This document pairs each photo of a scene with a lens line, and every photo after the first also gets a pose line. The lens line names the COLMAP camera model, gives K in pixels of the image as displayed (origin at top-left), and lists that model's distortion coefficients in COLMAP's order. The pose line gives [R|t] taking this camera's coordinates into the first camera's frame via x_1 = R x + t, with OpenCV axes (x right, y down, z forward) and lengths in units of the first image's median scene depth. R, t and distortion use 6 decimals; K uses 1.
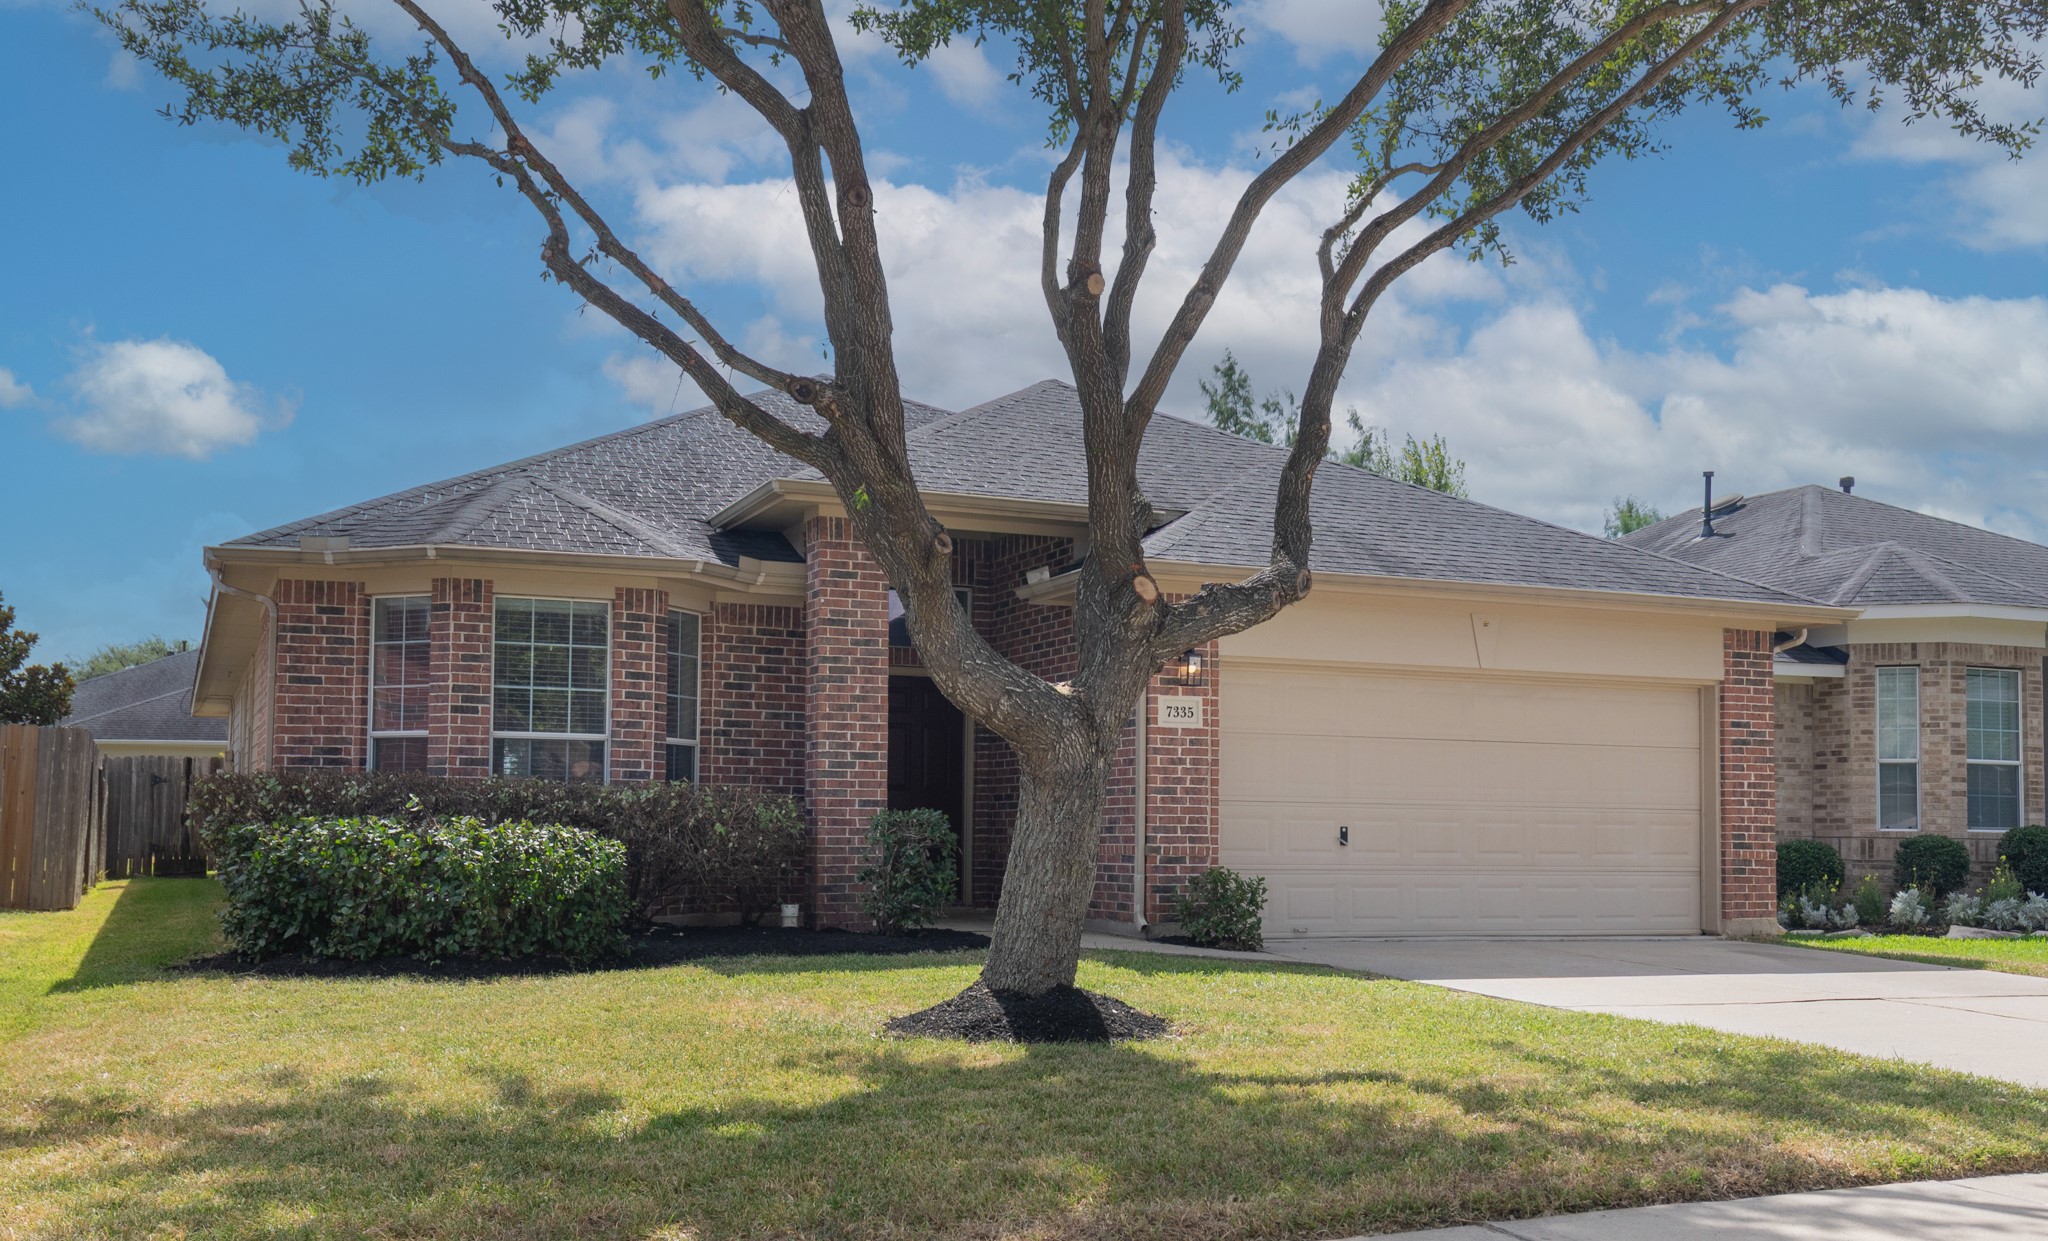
lens RADIAL K [[1962.8, 0, 986.5], [0, 1962.8, 731.5], [0, 0, 1]] dist [0.001419, 0.000000]
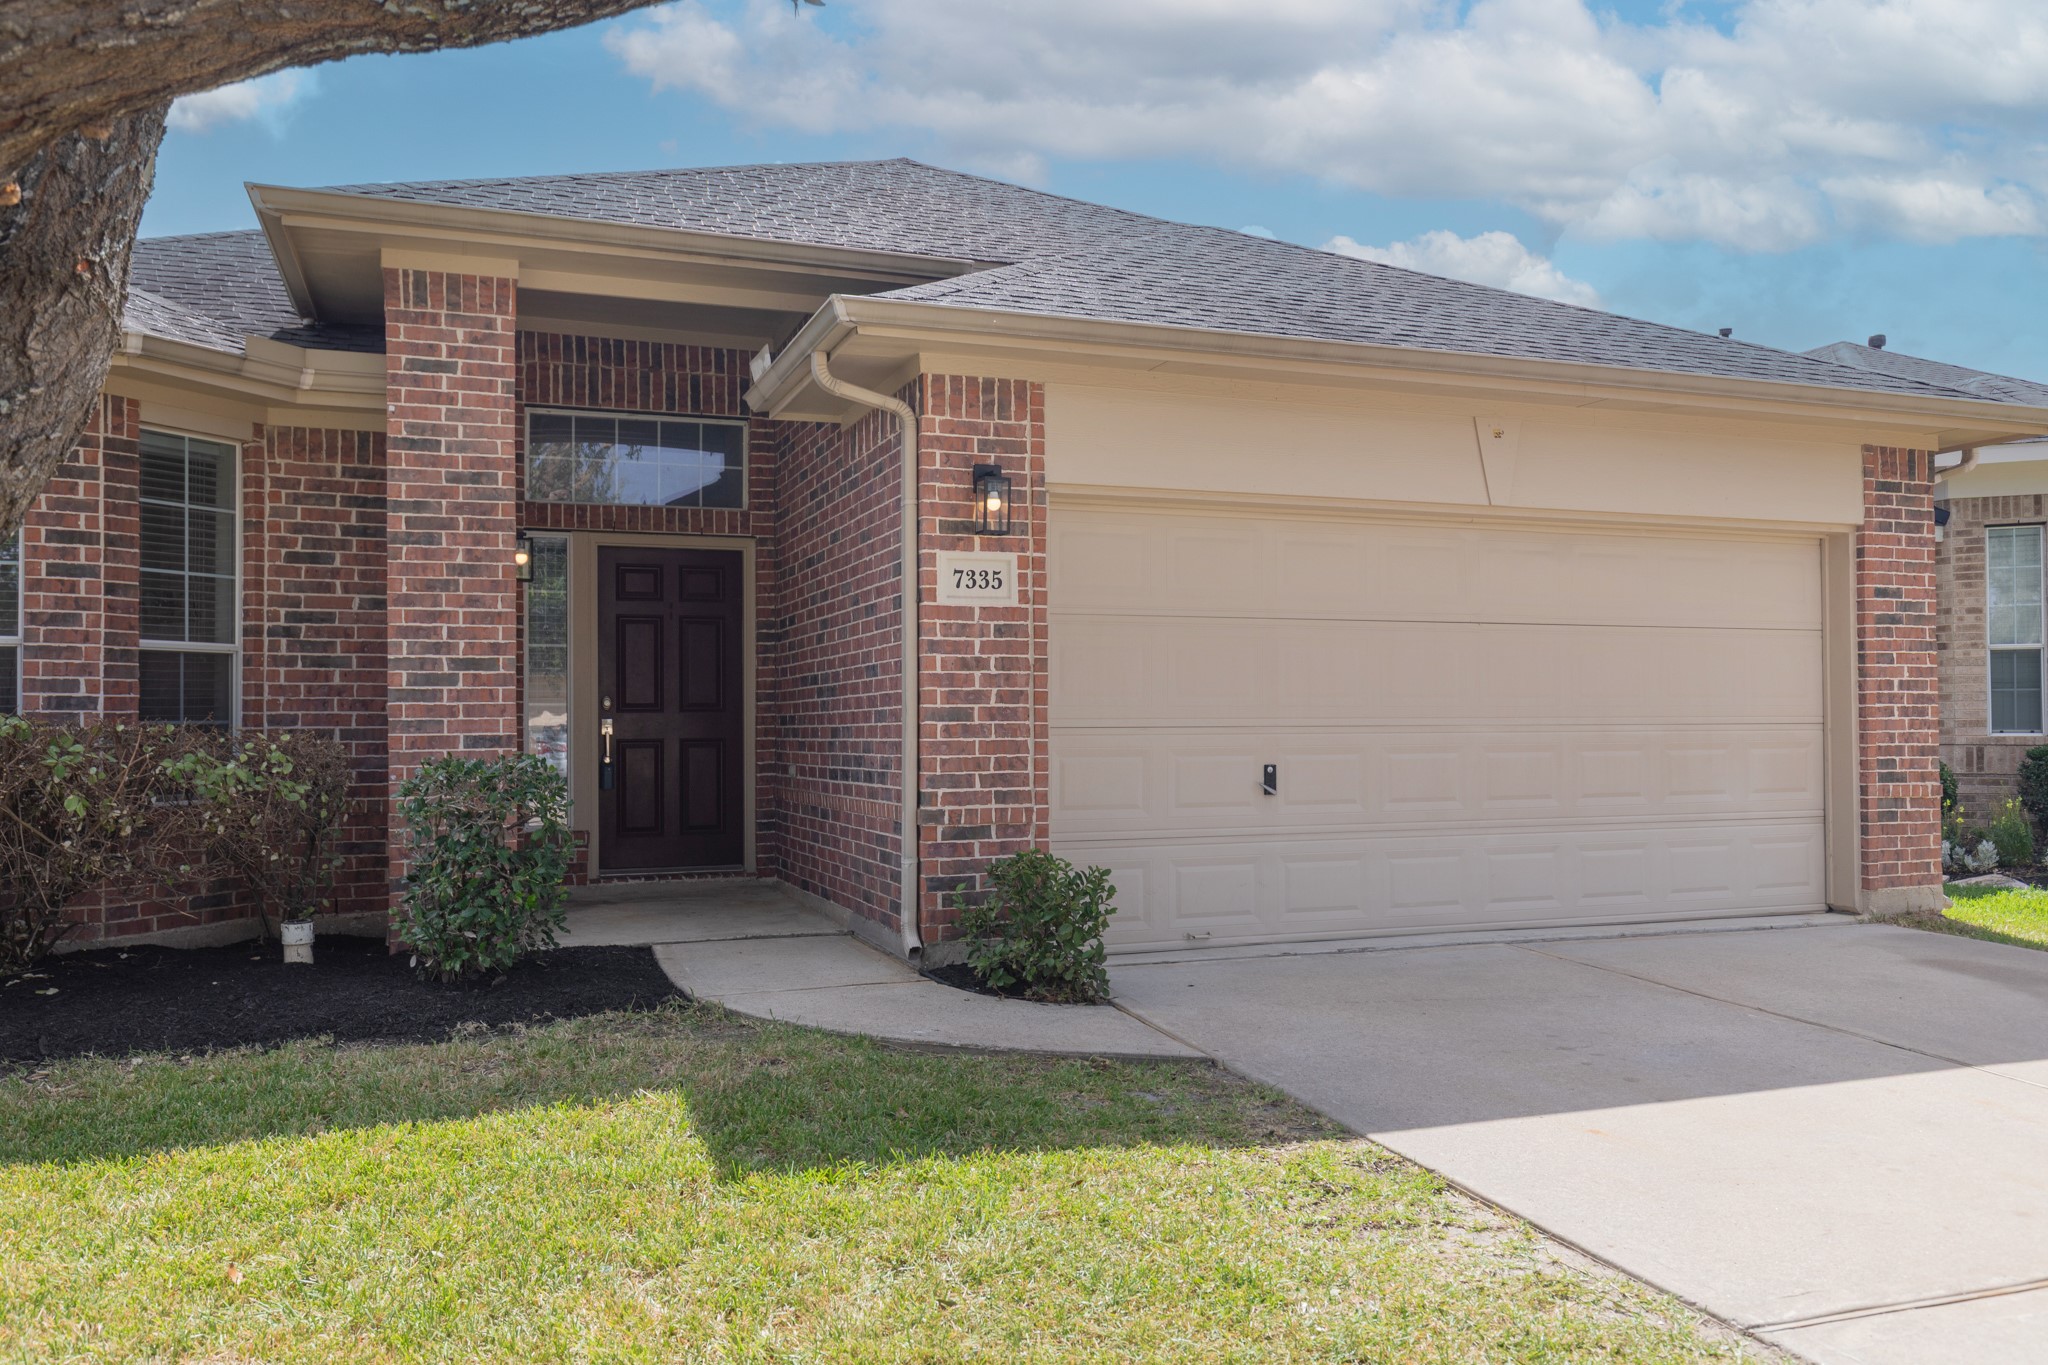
lens RADIAL K [[1542.2, 0, 1009.5], [0, 1542.2, 696.6], [0, 0, 1]] dist [0.002618, -0.001018]
pose [[0.999219, -0.017078, -0.035644, 0.120791], [0.018300, 0.999246, 0.034231, 0.009162], [0.035032, -0.034856, 0.998778, 0.525846]]
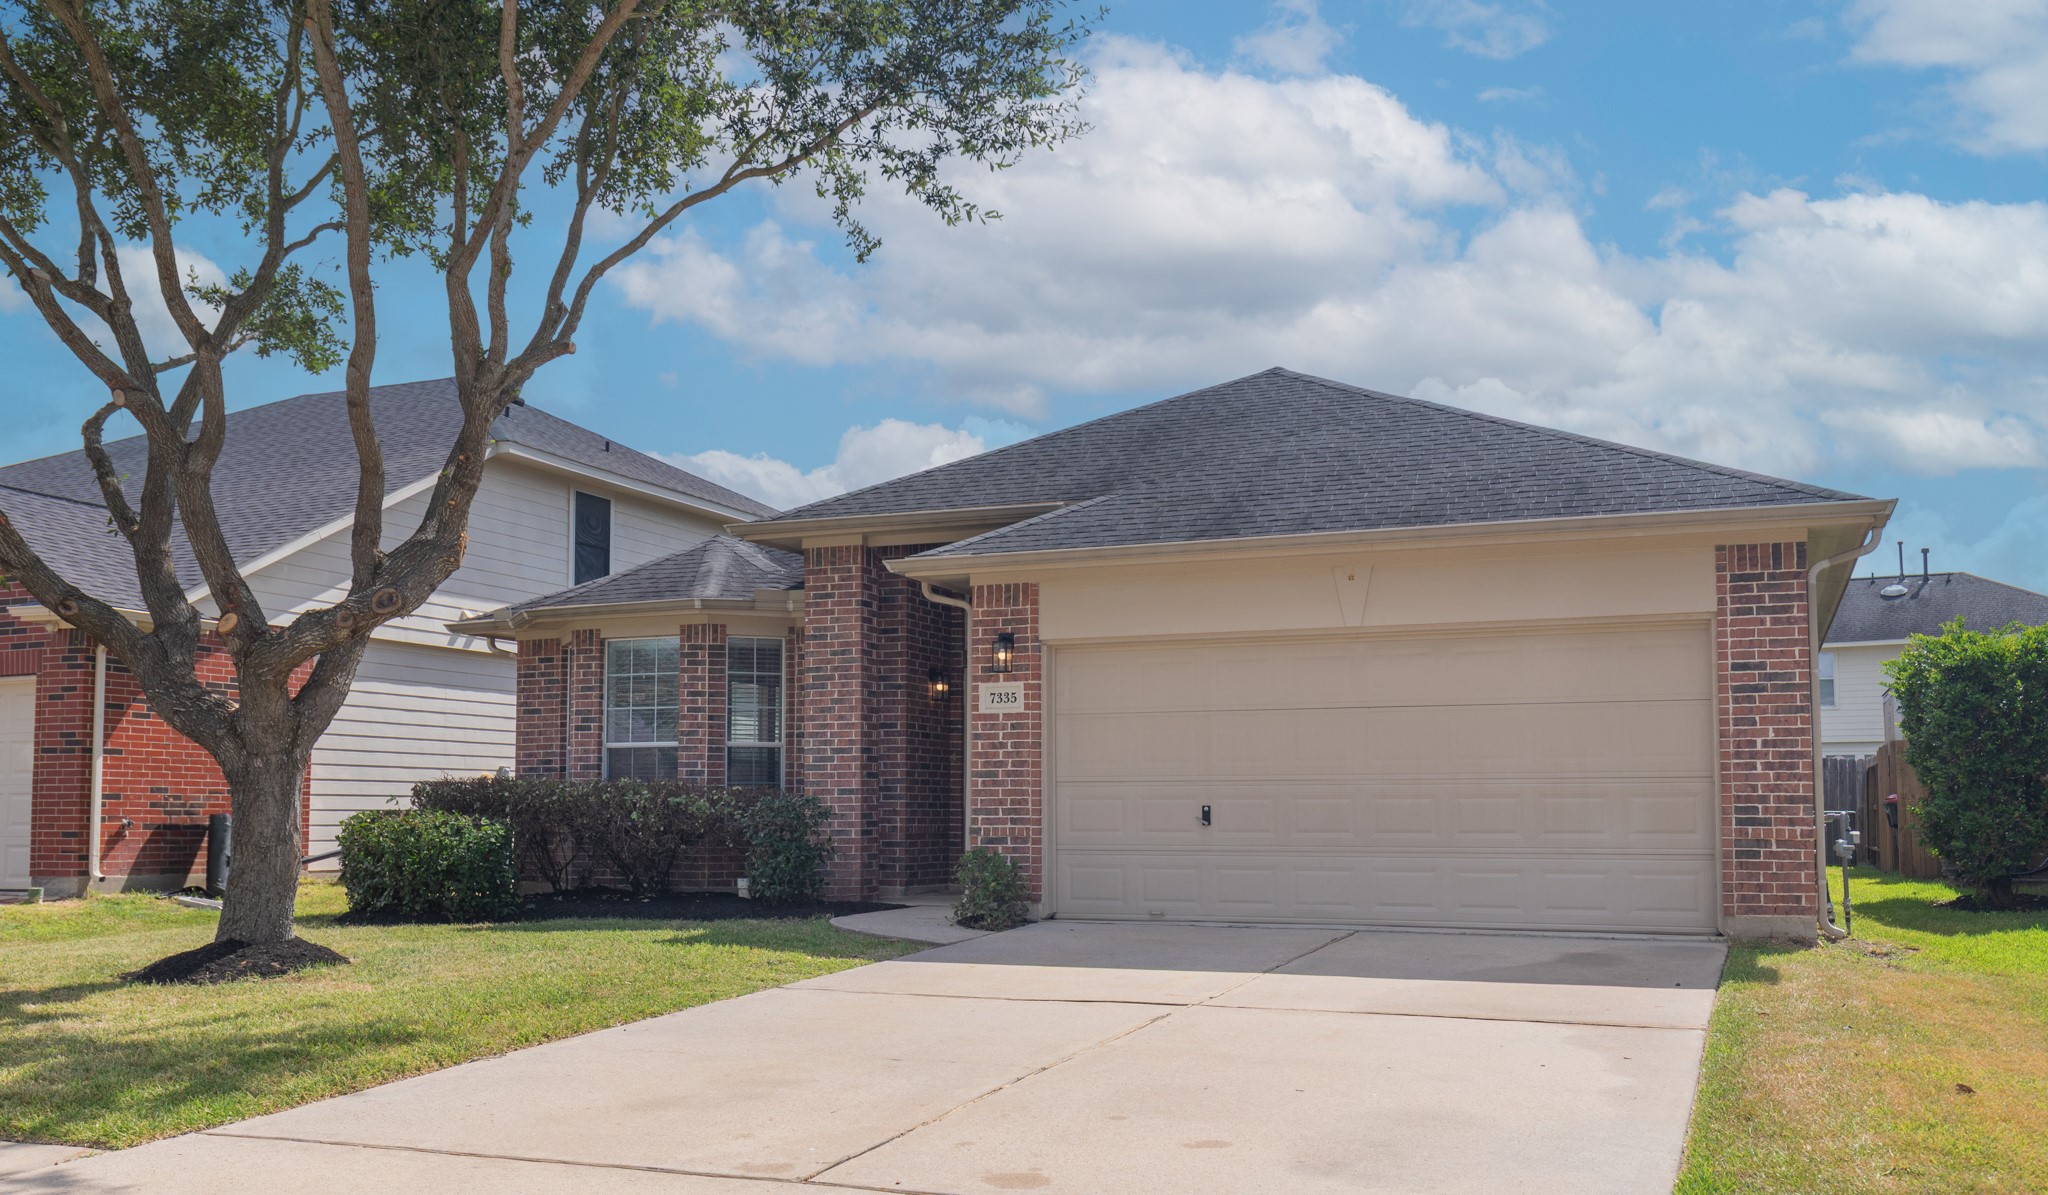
lens RADIAL K [[1781.1, 0, 1021.8], [0, 1781.1, 693.2], [0, 0, 1]] dist [-0.002685, 0.016798]
pose [[0.715000, -0.058968, -0.696633, 0.743347], [0.045698, 0.998248, -0.037597, 0.022900], [0.697629, -0.004953, 0.716442, 0.323596]]
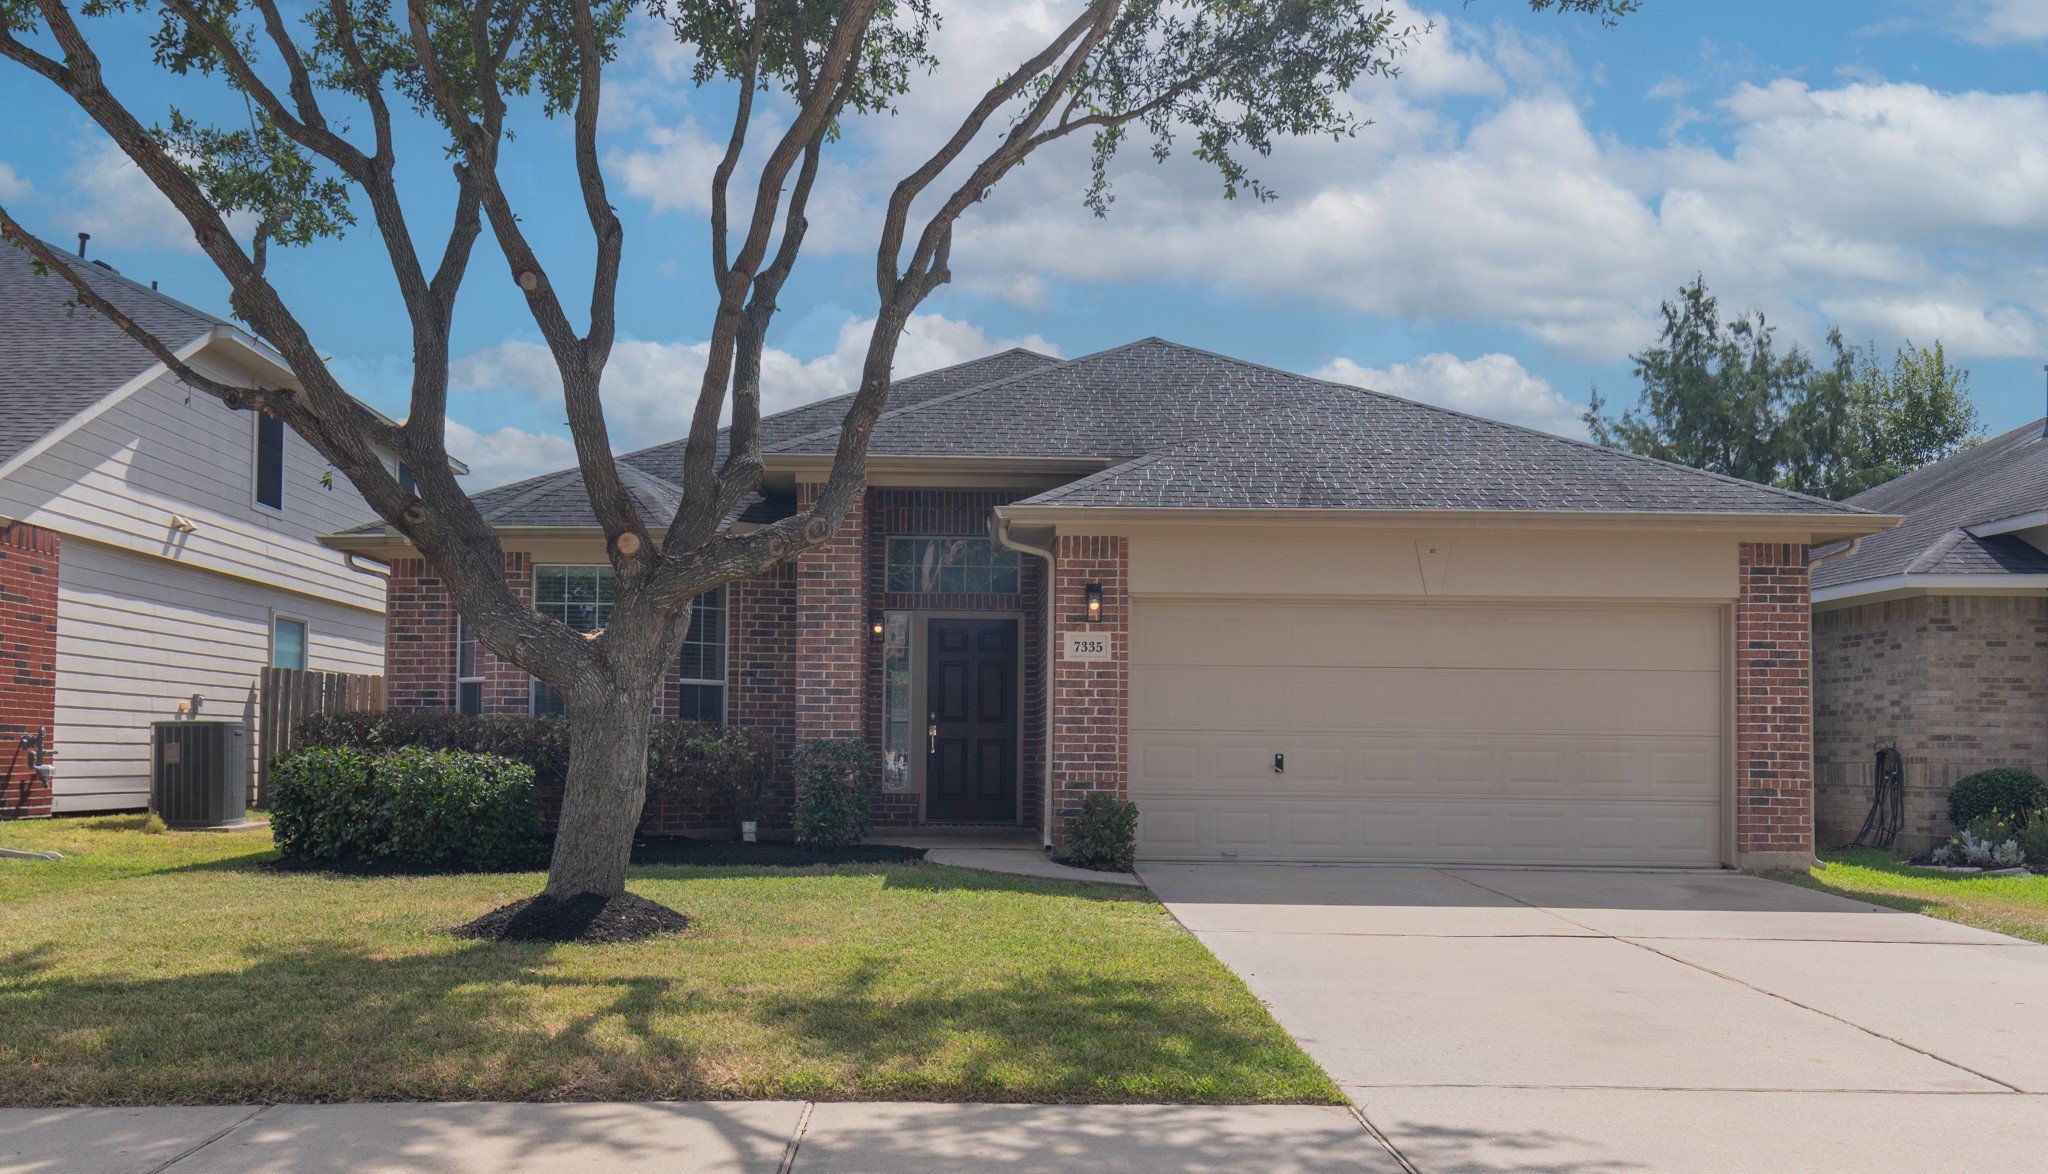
lens RADIAL K [[1782.8, 0, 928.9], [0, 1782.8, 687.1], [0, 0, 1]] dist [-0.000657, -0.011318]
pose [[0.922089, -0.014944, -0.386688, 0.383672], [0.018905, 0.999801, 0.006444, 0.004003], [0.386515, -0.013252, 0.922188, 0.069915]]
